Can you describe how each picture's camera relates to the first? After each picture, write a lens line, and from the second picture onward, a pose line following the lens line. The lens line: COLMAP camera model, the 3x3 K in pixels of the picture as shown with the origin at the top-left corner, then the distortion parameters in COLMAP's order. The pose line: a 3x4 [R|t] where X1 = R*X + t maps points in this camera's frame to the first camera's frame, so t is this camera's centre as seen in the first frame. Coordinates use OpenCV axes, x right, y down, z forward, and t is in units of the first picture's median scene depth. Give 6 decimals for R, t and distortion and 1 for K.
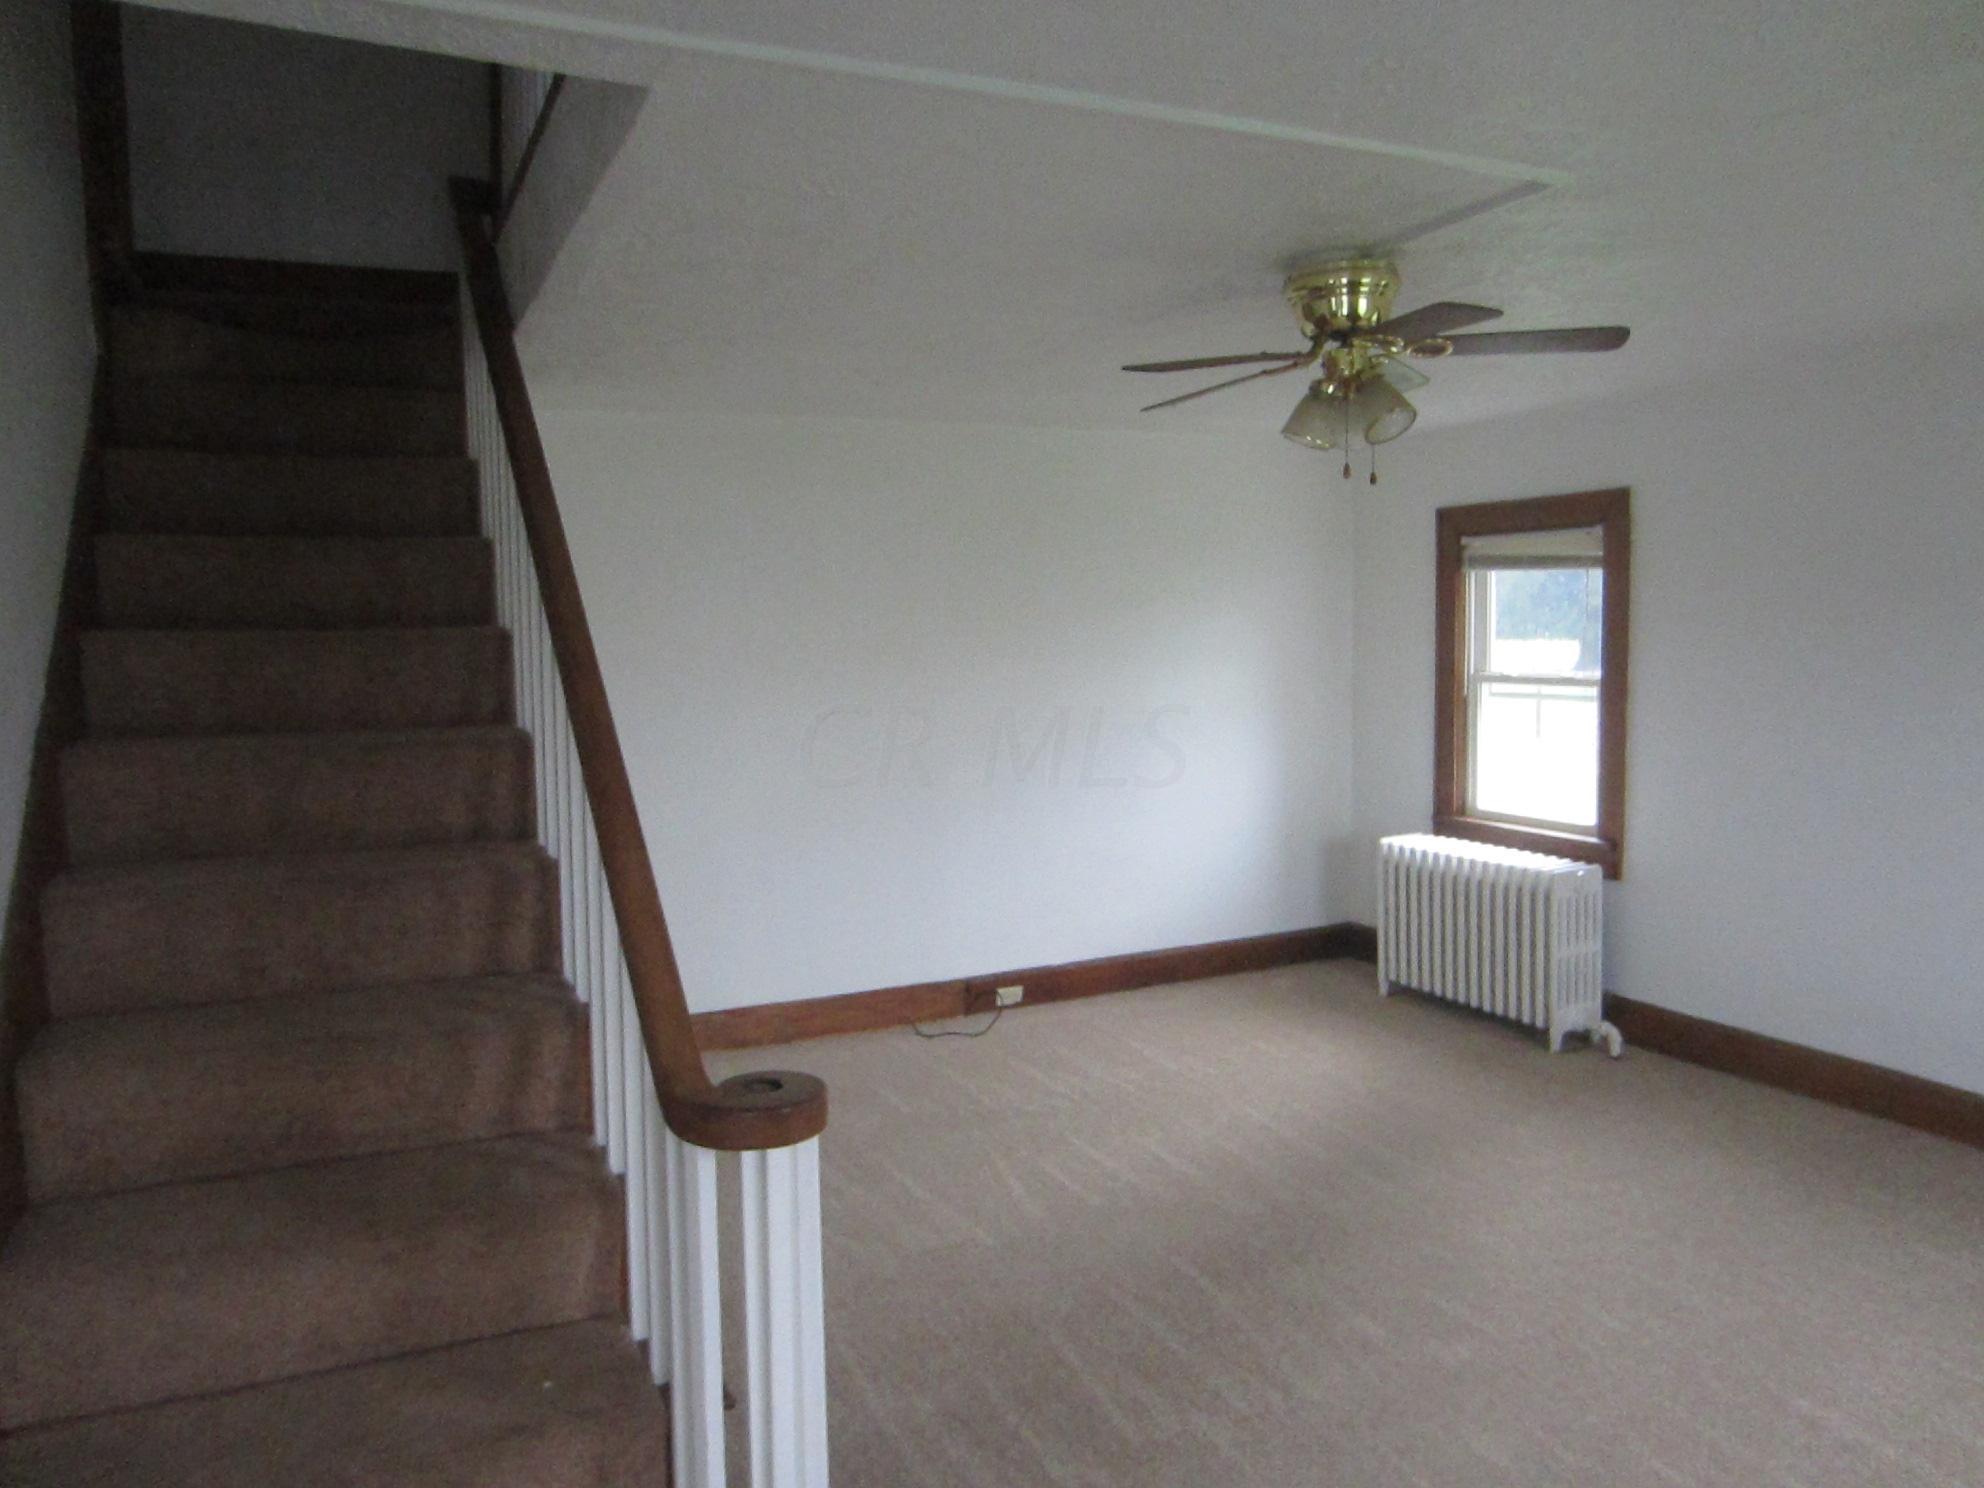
lens RADIAL K [[1441.2, 0, 997.8], [0, 1441.2, 742.6], [0, 0, 1]] dist [-0.018170, 0.022011]
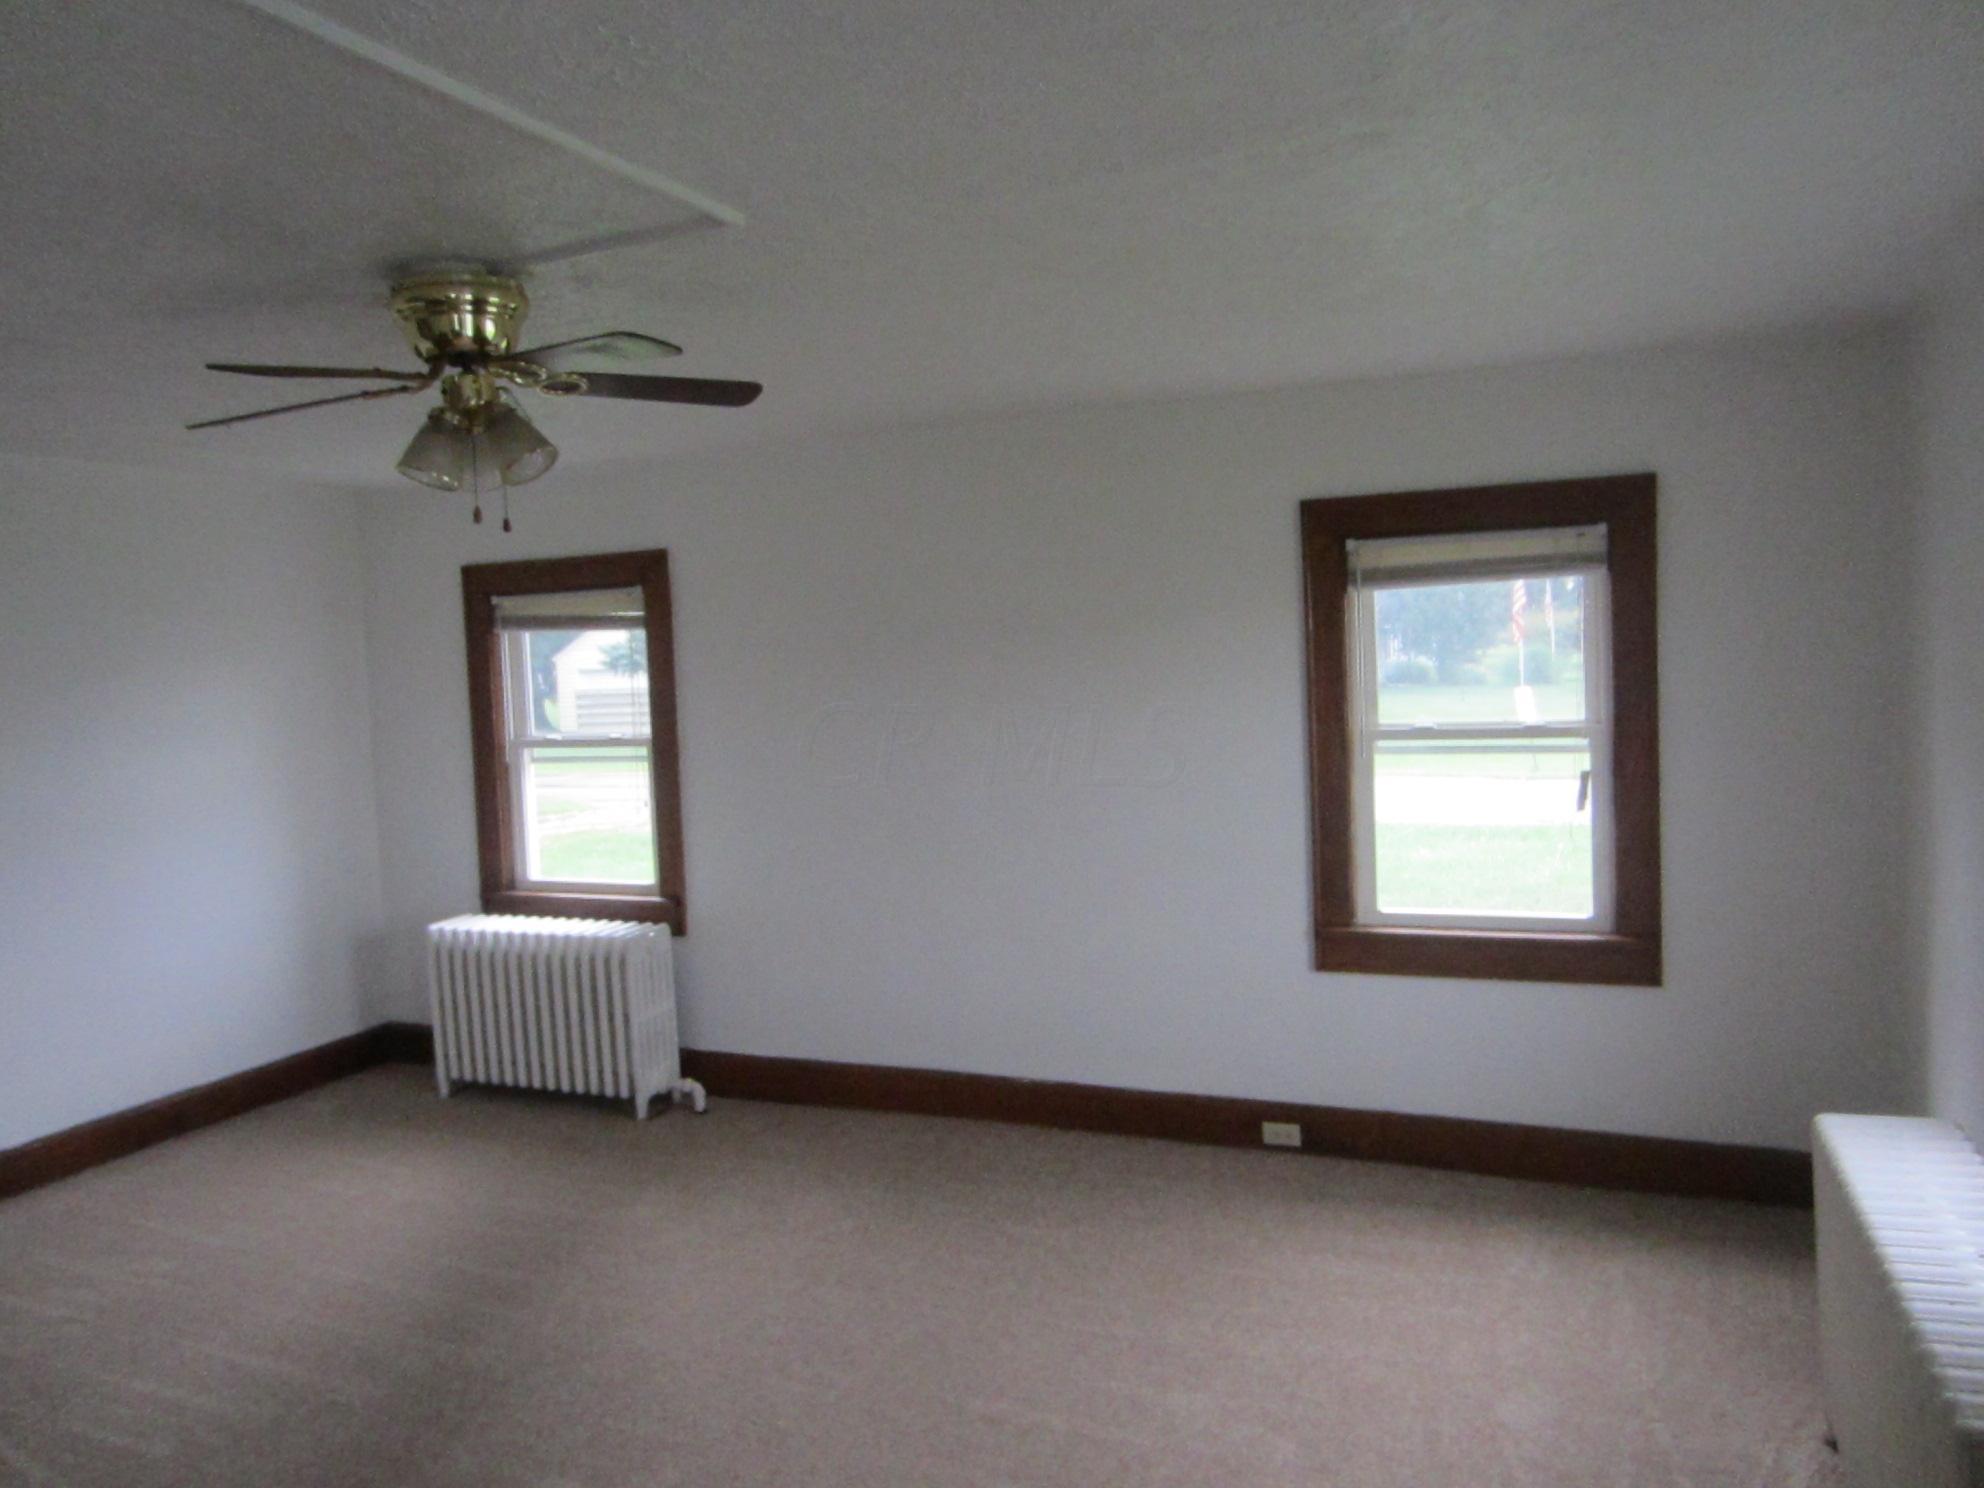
lens RADIAL K [[1441.2, 0, 989.3], [0, 1441.2, 745.2], [0, 0, 1]] dist [-0.018170, 0.022011]
pose [[0.759860, -0.052873, 0.647933, -0.054944], [0.080464, 0.996672, -0.013033, -0.007437], [-0.645087, 0.062039, 0.761586, 0.083231]]
